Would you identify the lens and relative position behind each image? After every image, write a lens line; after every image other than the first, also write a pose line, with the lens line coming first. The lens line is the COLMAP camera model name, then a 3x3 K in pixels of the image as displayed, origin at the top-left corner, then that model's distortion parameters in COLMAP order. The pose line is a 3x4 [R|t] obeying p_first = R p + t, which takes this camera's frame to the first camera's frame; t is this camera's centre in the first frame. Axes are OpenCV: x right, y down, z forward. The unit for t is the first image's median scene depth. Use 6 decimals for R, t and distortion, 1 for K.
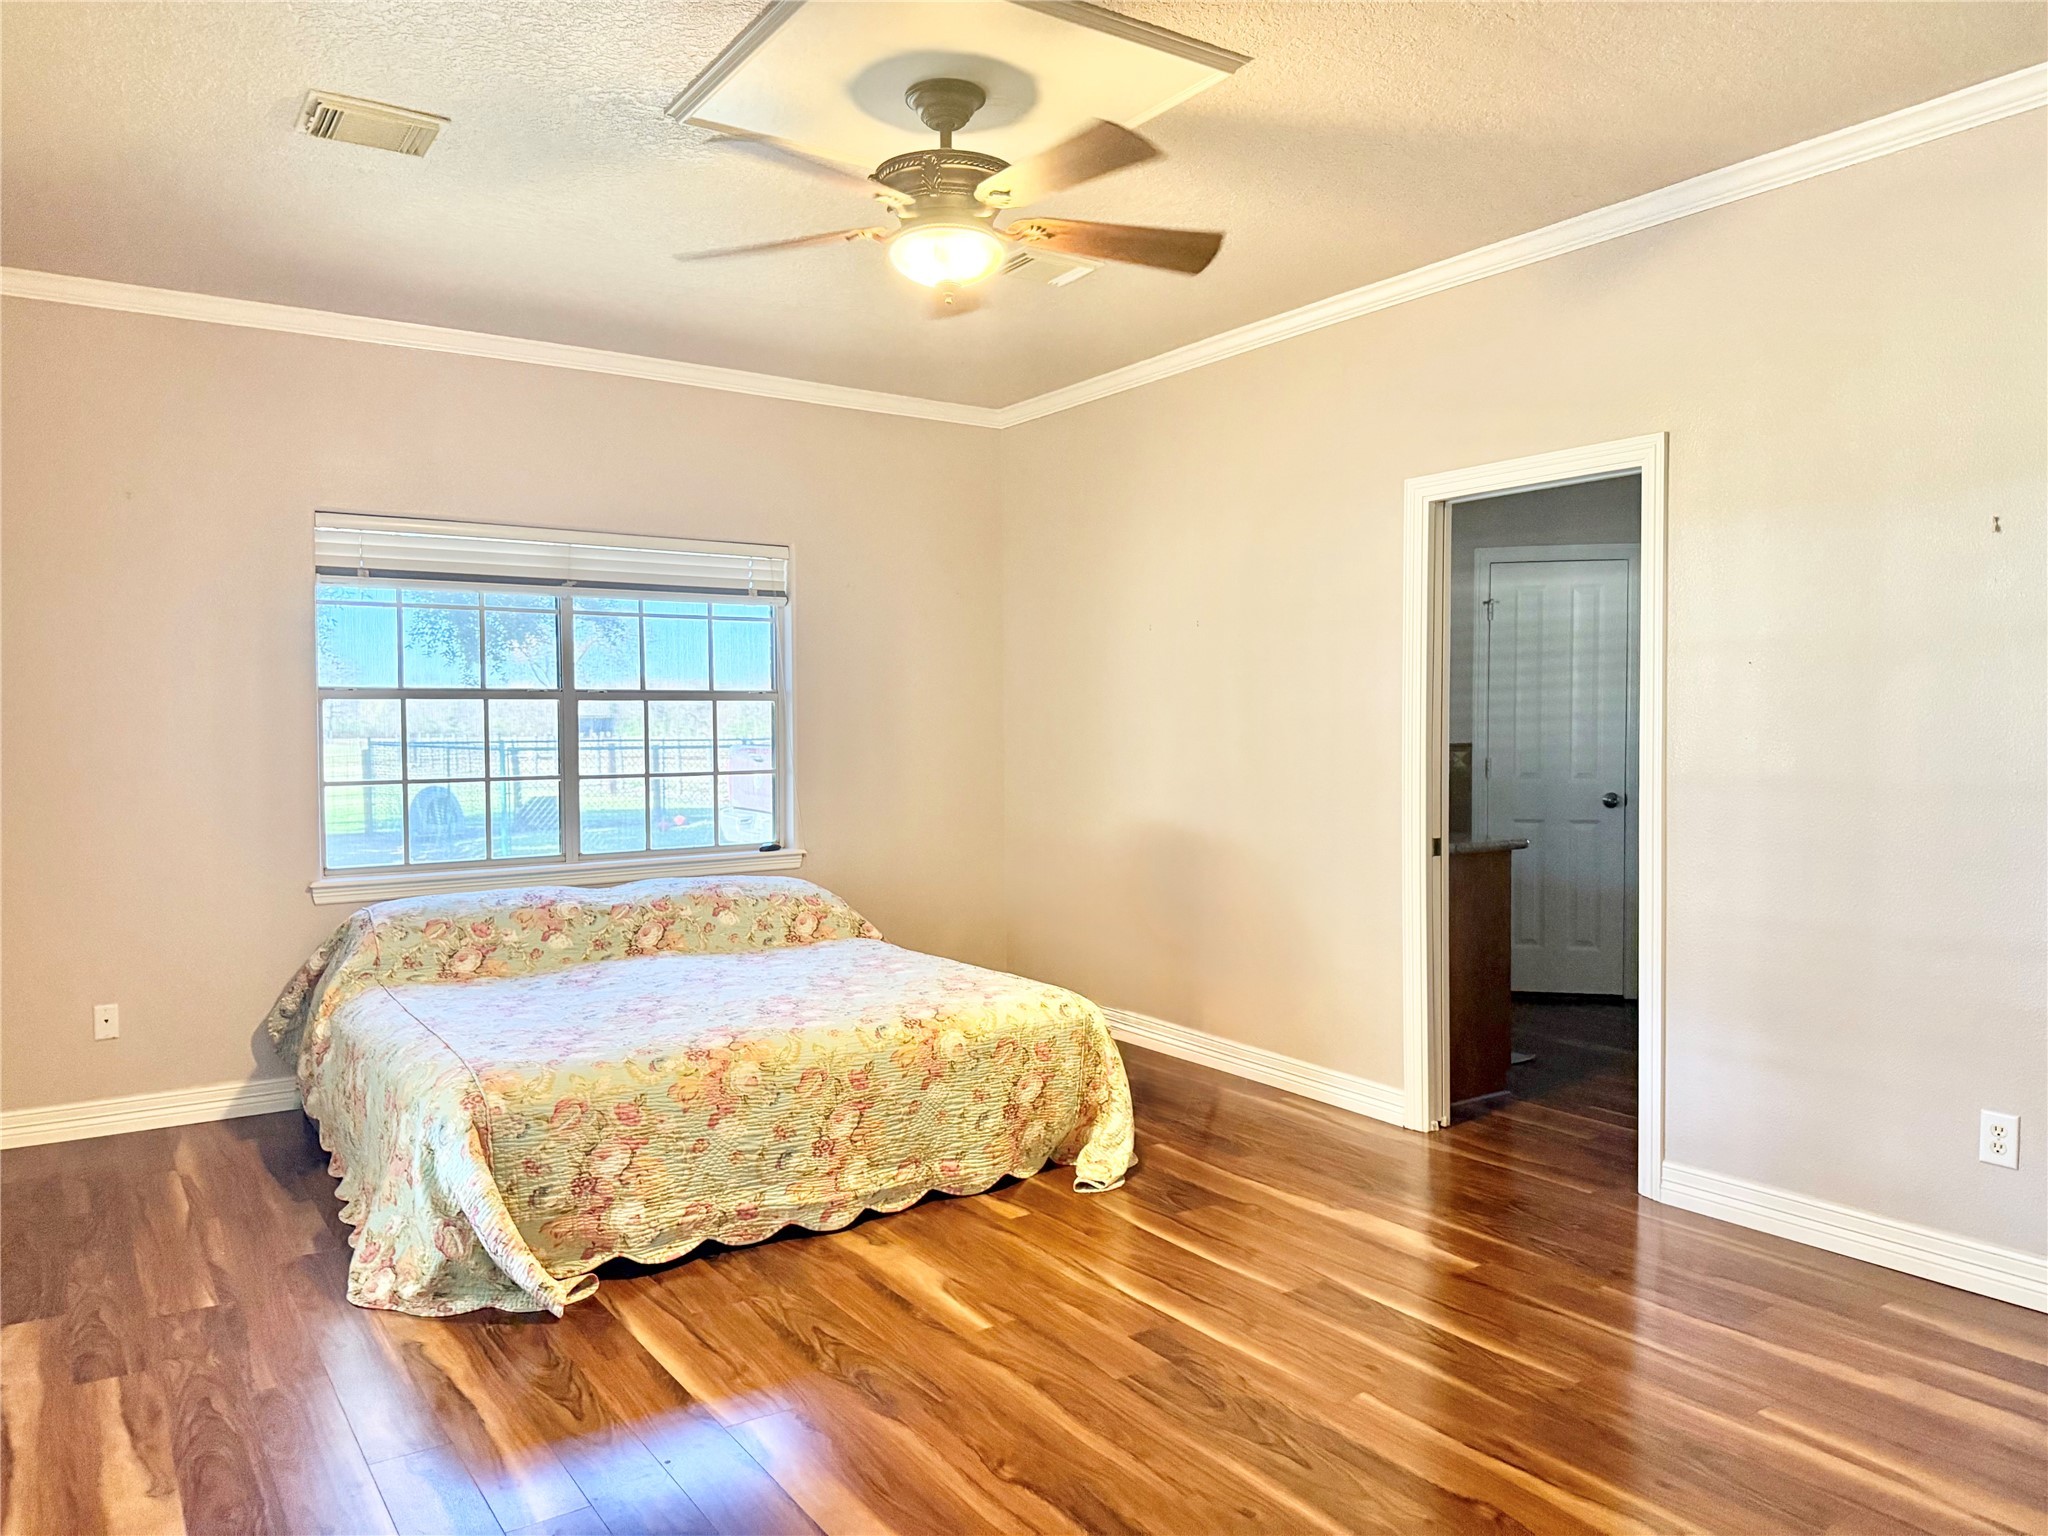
lens RADIAL K [[1424.8, 0, 1061.7], [0, 1424.8, 753.3], [0, 0, 1]] dist [0.092621, -0.167191]
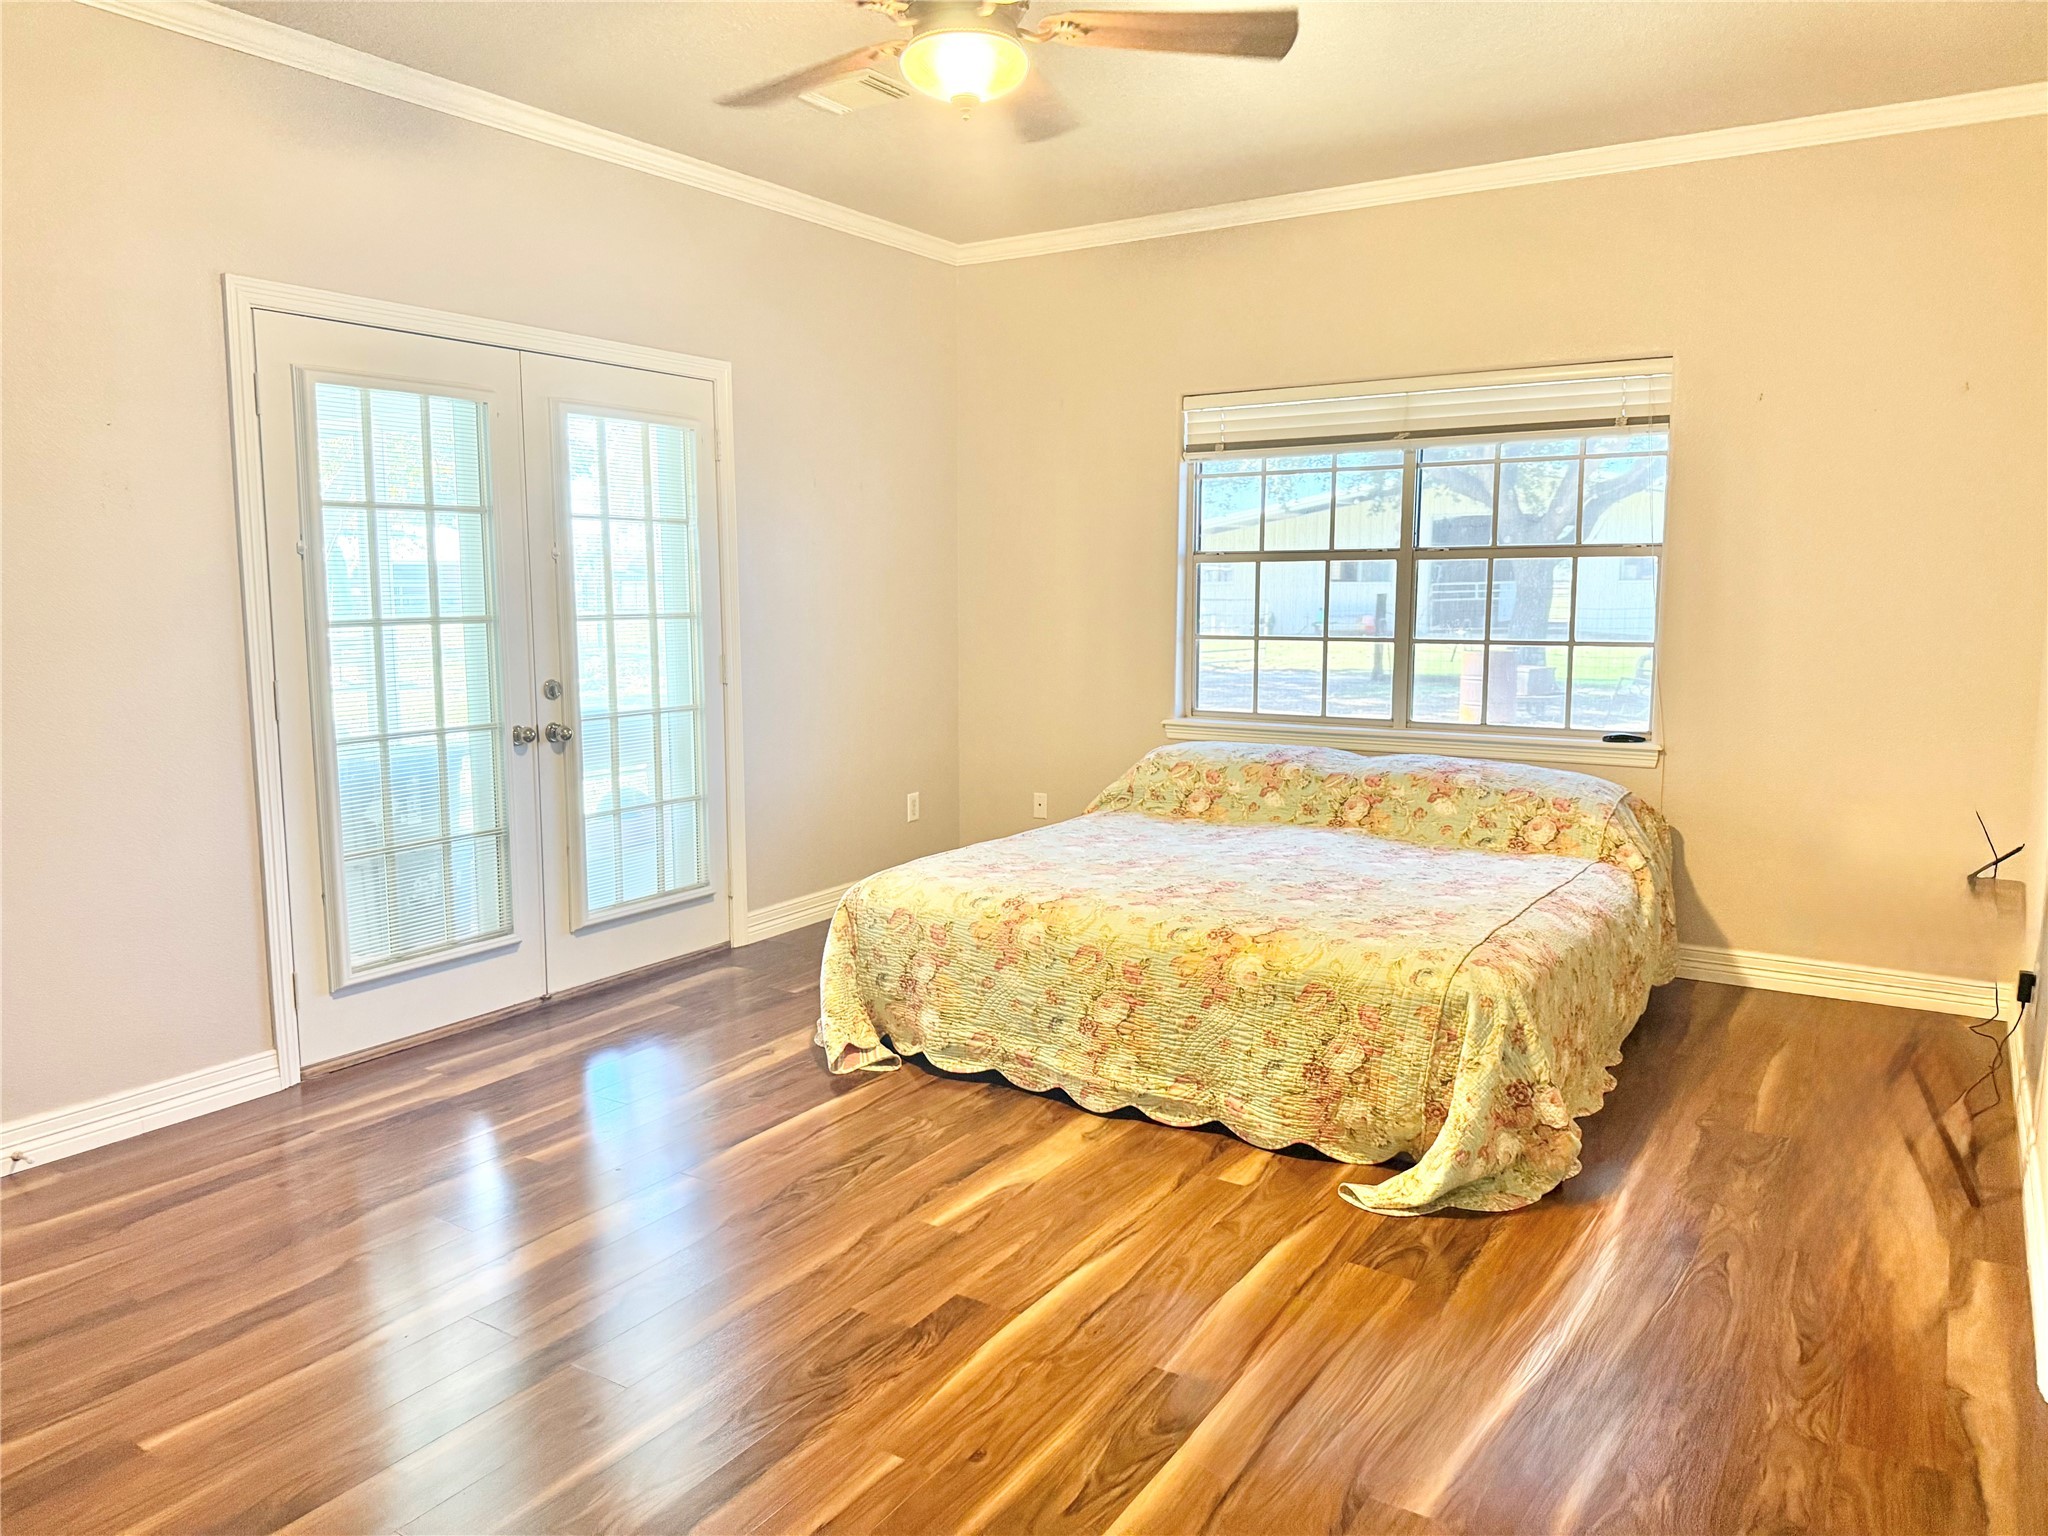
lens RADIAL K [[1457.7, 0, 1022.2], [0, 1457.7, 754.2], [0, 0, 1]] dist [0.131855, -0.183715]
pose [[0.366627, 0.120469, -0.922535, 0.691387], [-0.021048, 0.992402, 0.121228, -0.031397], [0.930130, -0.025028, 0.366377, 0.565270]]
